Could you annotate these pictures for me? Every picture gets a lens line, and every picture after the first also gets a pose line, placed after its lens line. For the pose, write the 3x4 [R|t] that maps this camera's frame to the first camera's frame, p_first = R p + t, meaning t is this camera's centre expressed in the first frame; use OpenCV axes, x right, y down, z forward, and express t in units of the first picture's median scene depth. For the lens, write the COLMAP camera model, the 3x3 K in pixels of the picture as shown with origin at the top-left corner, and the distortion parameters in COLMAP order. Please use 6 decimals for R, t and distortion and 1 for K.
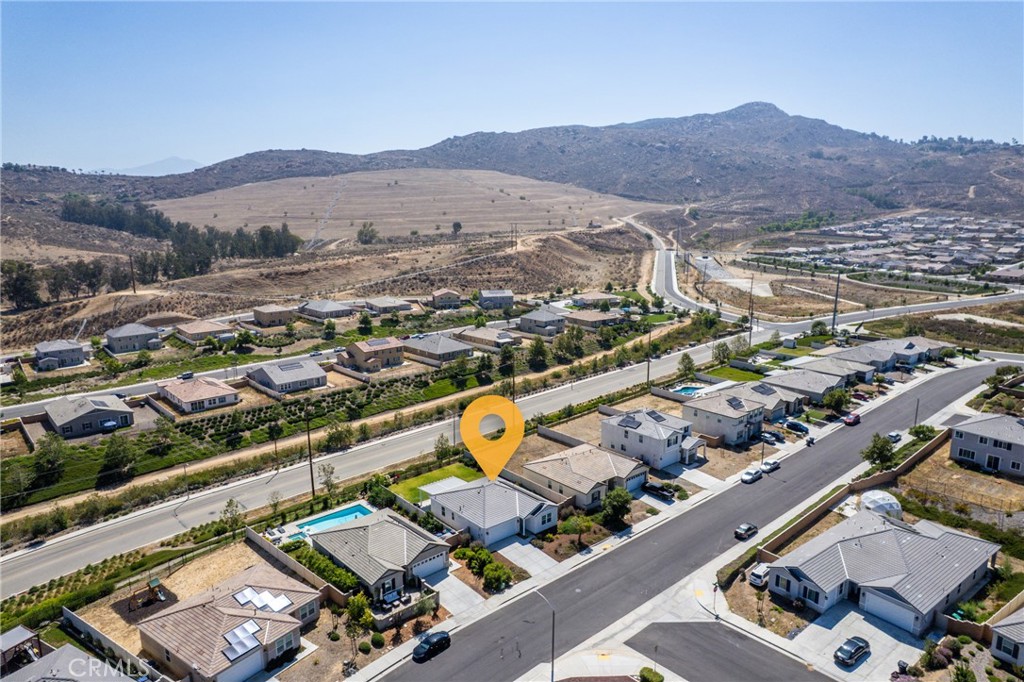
lens RADIAL K [[655.9, 0, 513.9], [0, 655.9, 341.7], [0, 0, 1]] dist [-0.053772, 0.046384]
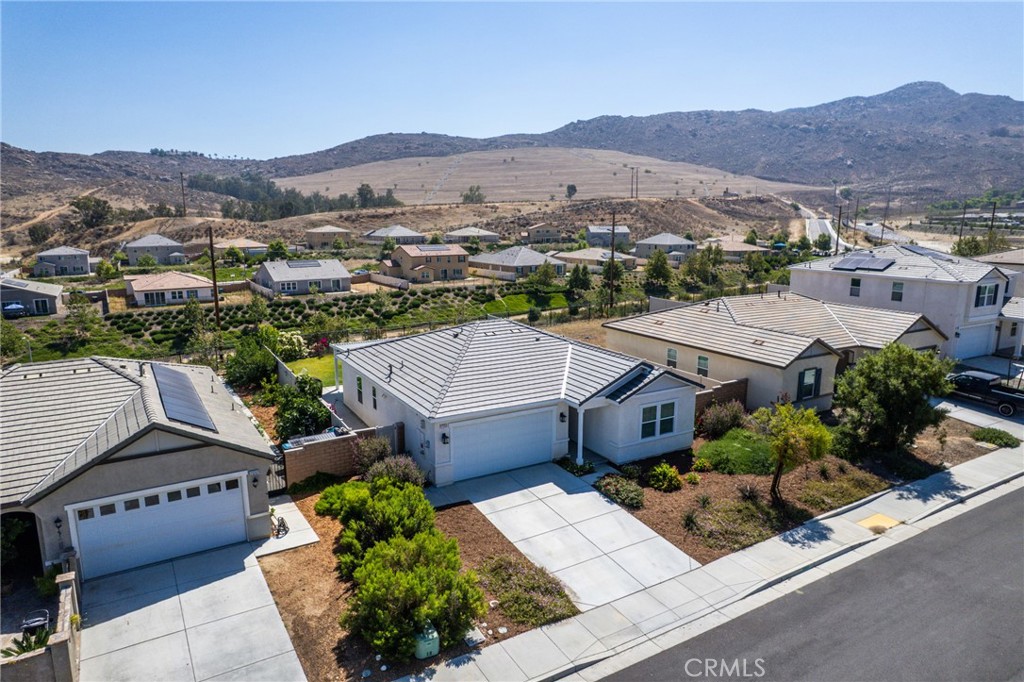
lens RADIAL K [[655.9, 0, 516.0], [0, 655.9, 343.8], [0, 0, 1]] dist [-0.053772, 0.046384]
pose [[0.983148, 0.038195, -0.178777, 0.014187], [-0.039100, 0.999234, -0.001538, 0.089535], [0.178581, 0.008502, 0.983888, 0.257883]]
